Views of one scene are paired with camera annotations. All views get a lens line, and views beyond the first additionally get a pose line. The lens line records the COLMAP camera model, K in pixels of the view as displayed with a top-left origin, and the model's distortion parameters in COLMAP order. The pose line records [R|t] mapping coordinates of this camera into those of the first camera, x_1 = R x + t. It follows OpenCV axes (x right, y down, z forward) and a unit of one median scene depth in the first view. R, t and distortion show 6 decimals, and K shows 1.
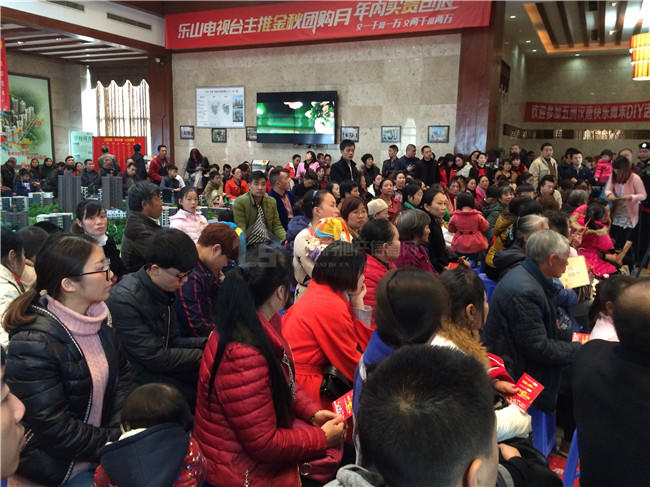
lens RADIAL K [[547.0, 0, 325.0], [0, 547.0, 243.5], [0, 0, 1]] dist [0.066667, -0.124095]
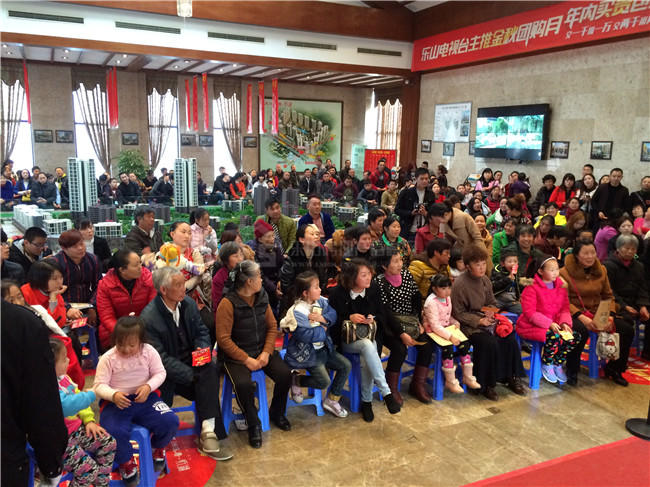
lens RADIAL K [[547.0, 0, 325.0], [0, 547.0, 243.5], [0, 0, 1]] dist [0.066667, -0.124095]
pose [[0.775366, 0.108240, -0.622167, 0.318065], [-0.104405, 0.993616, 0.042748, -0.040085], [0.622822, 0.031812, 0.781717, 0.037238]]
